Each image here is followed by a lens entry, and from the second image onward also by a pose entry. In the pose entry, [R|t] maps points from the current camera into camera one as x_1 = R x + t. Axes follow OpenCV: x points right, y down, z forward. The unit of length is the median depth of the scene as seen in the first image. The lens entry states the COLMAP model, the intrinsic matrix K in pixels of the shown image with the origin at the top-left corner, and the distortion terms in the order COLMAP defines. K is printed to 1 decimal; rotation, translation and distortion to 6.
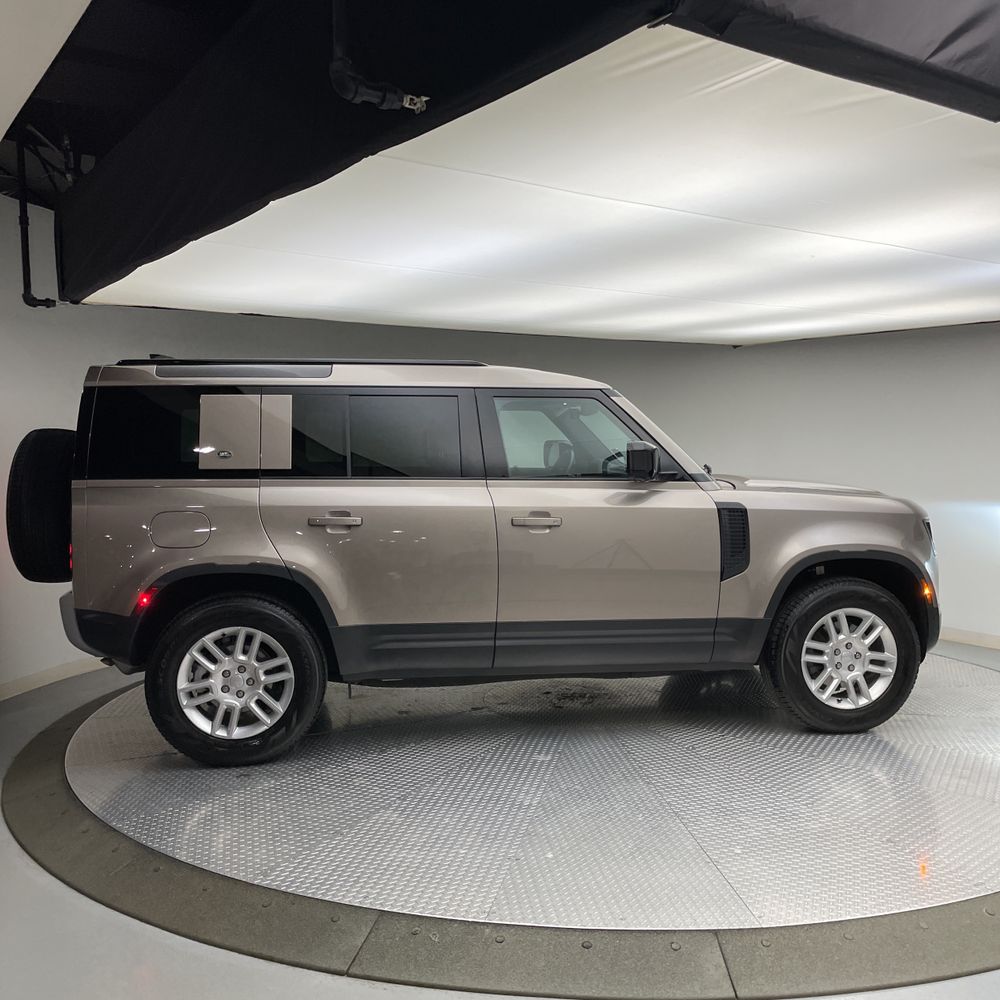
lens RADIAL K [[1015.6, 0, 502.5], [0, 1015.6, 505.7], [0, 0, 1]] dist [0.034321, 0.000000]
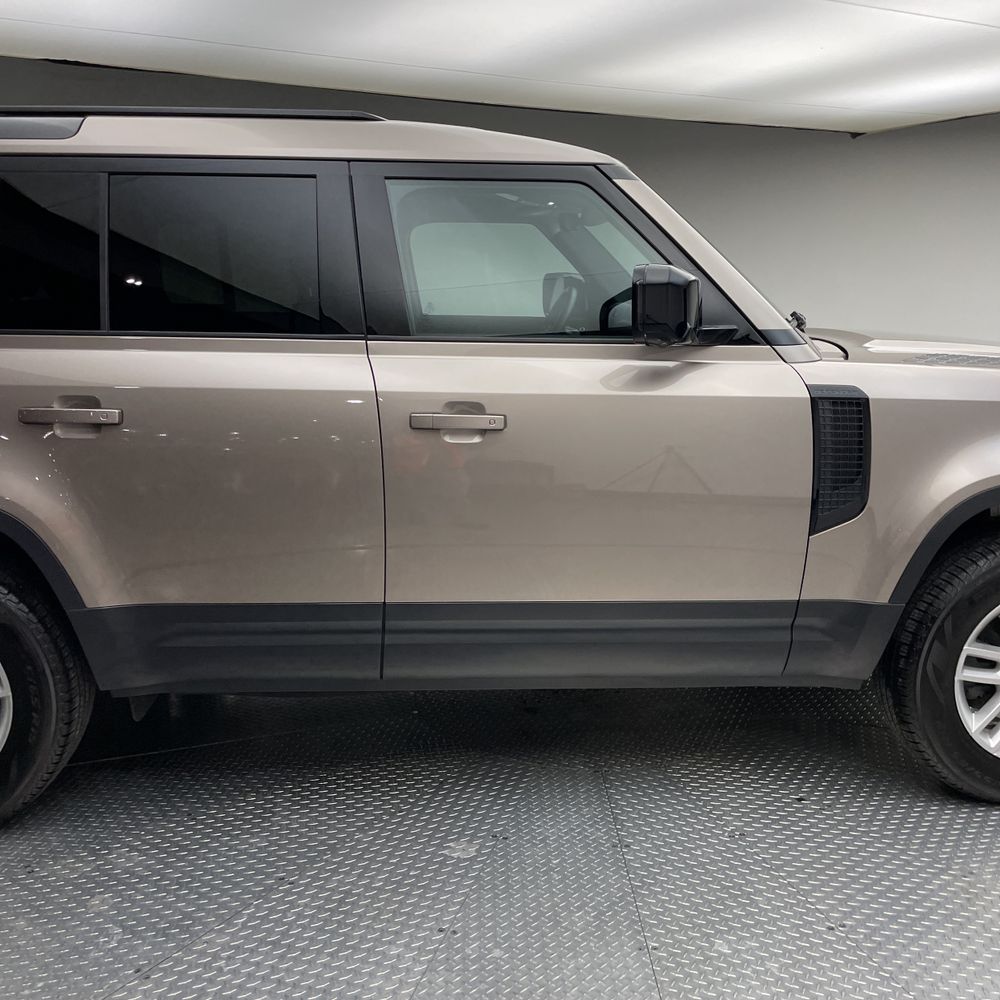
lens RADIAL K [[1015.6, 0, 490.4], [0, 1015.6, 496.1], [0, 0, 1]] dist [0.034321, 0.000000]
pose [[0.995158, 0.024267, -0.095242, 0.097471], [-0.010713, 0.990048, 0.140324, -0.018977], [0.097699, -0.138624, 0.985514, 0.456410]]
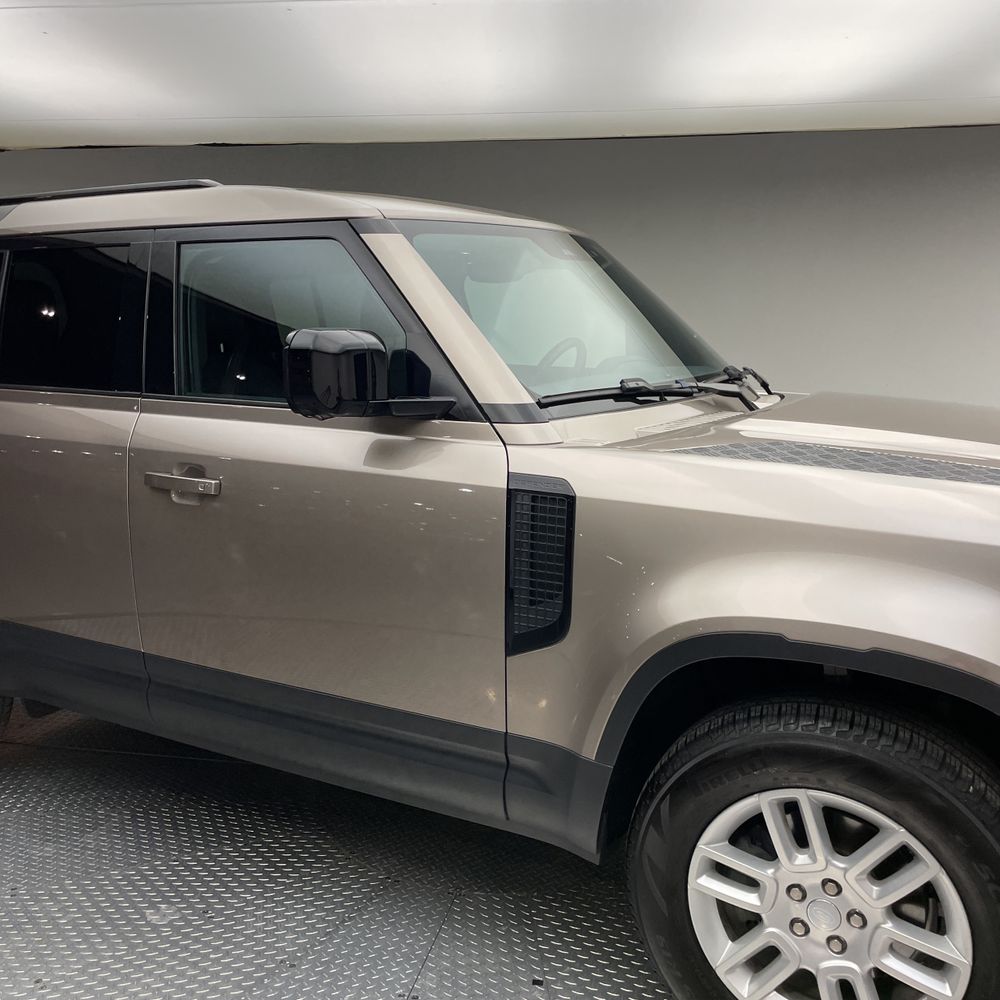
lens RADIAL K [[1015.6, 0, 508.9], [0, 1015.6, 485.0], [0, 0, 1]] dist [0.034321, 0.000000]
pose [[0.792148, 0.100904, -0.601929, 0.467183], [-0.038658, 0.992553, 0.115513, -0.048339], [0.609103, -0.068234, 0.790150, 0.657030]]
